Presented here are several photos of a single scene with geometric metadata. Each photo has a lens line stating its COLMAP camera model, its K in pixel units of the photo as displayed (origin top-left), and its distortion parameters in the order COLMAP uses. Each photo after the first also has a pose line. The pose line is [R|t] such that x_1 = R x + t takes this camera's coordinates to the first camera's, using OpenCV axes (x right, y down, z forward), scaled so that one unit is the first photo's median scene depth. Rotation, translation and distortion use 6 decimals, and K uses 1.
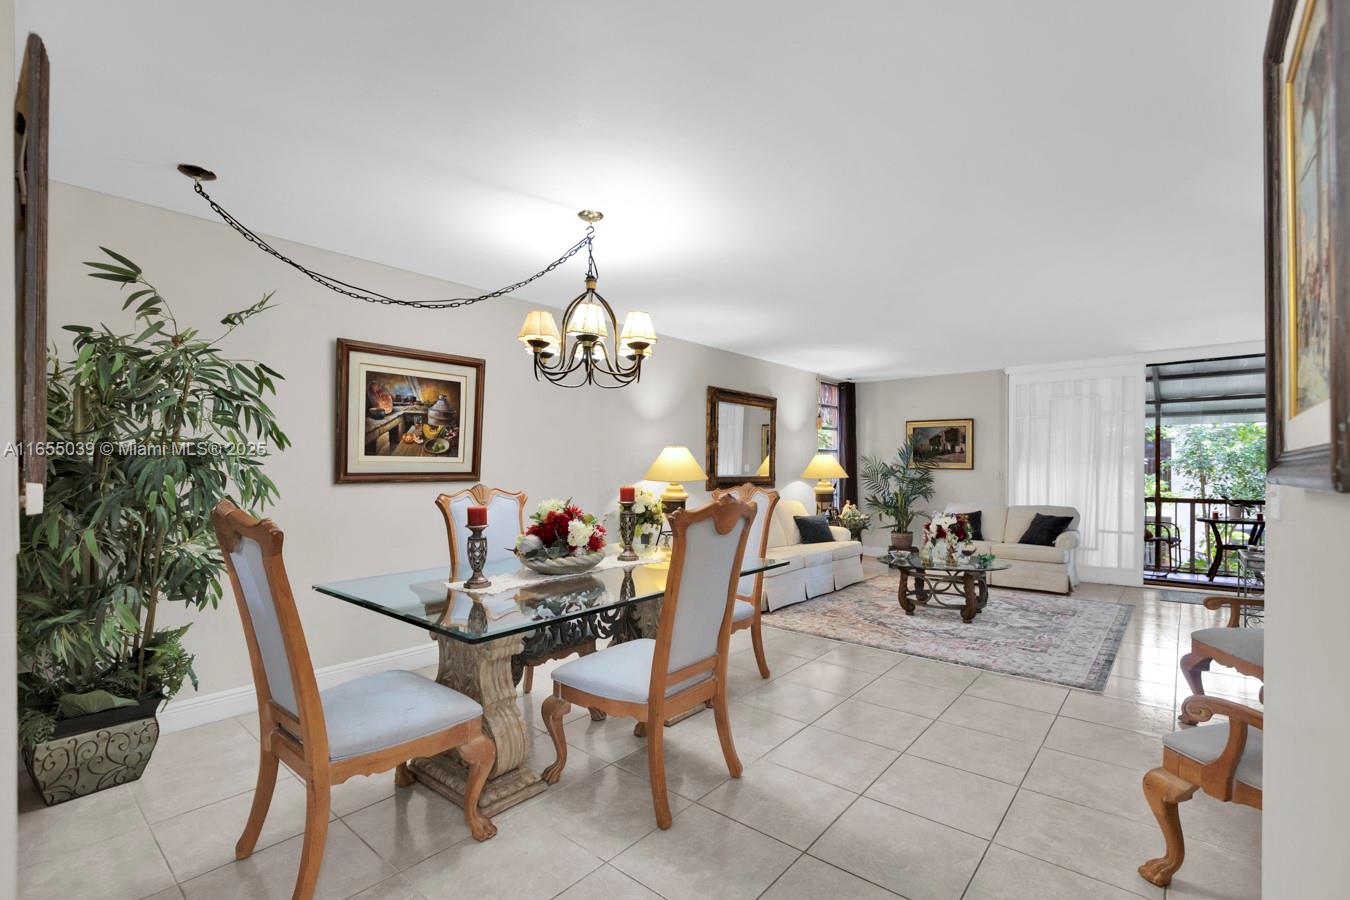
lens RADIAL K [[598.2, 0, 687.6], [0, 598.2, 467.8], [0, 0, 1]] dist [-0.000902, -0.001176]
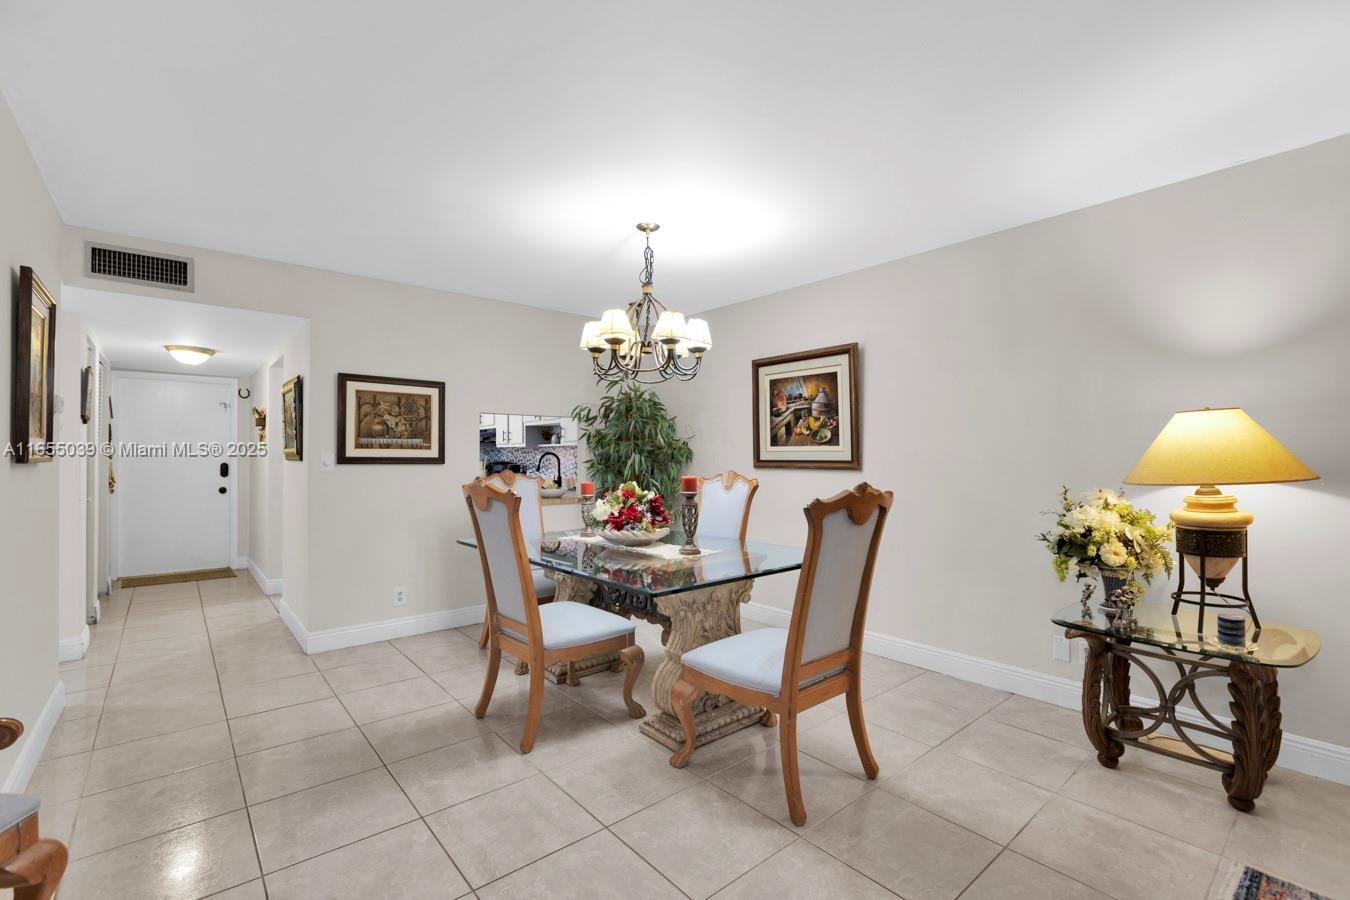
lens RADIAL K [[598.2, 0, 672.8], [0, 598.2, 446.8], [0, 0, 1]] dist [-0.000902, -0.001176]
pose [[-0.170093, -0.017774, -0.985268, 0.627729], [-0.002415, 0.999842, -0.017620, 0.002393], [0.985425, -0.000618, -0.170109, 0.854110]]
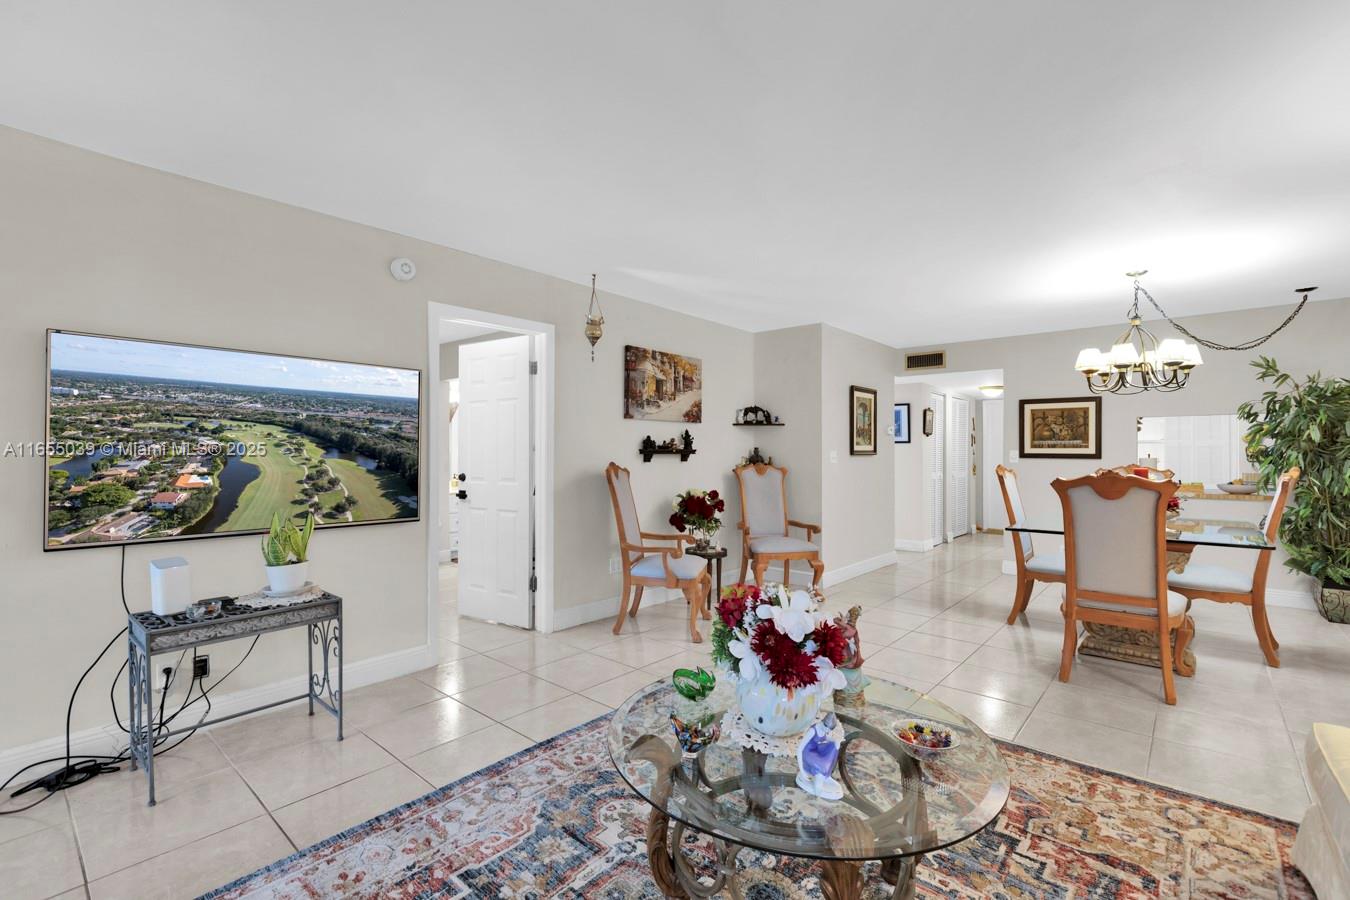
lens RADIAL K [[598.2, 0, 669.8], [0, 598.2, 448.4], [0, 0, 1]] dist [-0.000902, -0.001176]
pose [[-0.999617, -0.003447, 0.027477, 0.616745], [-0.003638, 0.999969, -0.006919, 0.004189], [-0.027452, -0.007016, -0.999599, 1.690994]]
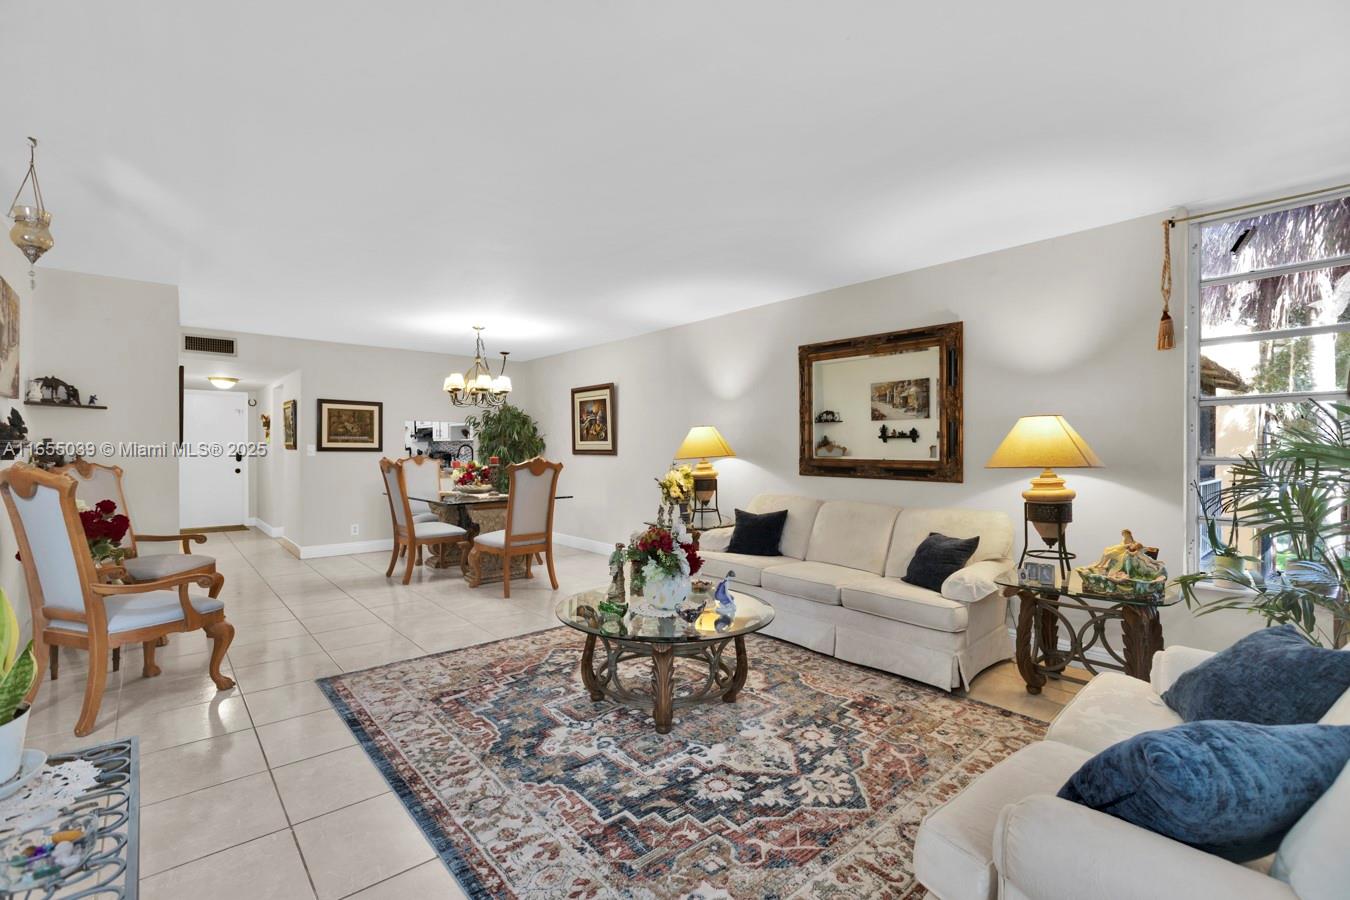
lens RADIAL K [[598.2, 0, 671.0], [0, 598.2, 446.4], [0, 0, 1]] dist [-0.000902, -0.001176]
pose [[-0.156123, -0.006052, -0.987719, 1.260458], [-0.003539, 0.999978, -0.005568, 0.006528], [0.987731, 0.002626, -0.156141, 1.390697]]
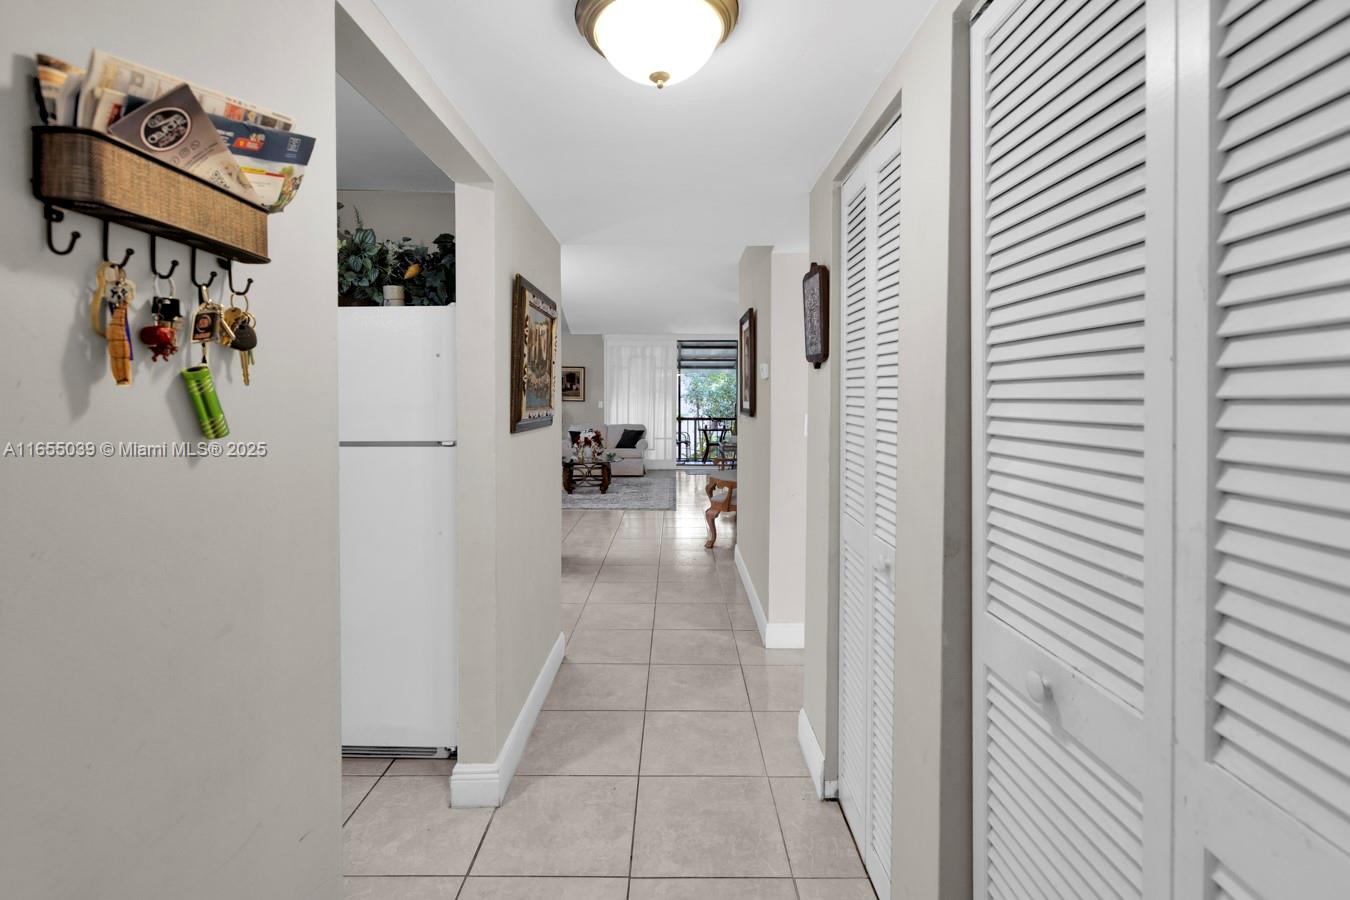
lens RADIAL K [[598.2, 0, 671.0], [0, 598.2, 399.4], [0, 0, 1]] dist [-0.000902, -0.001176]
pose [[0.771351, -0.004310, 0.636395, -0.517677], [-0.000537, 0.999972, 0.007422, -0.023422], [-0.636409, -0.006067, 0.771328, -0.479934]]
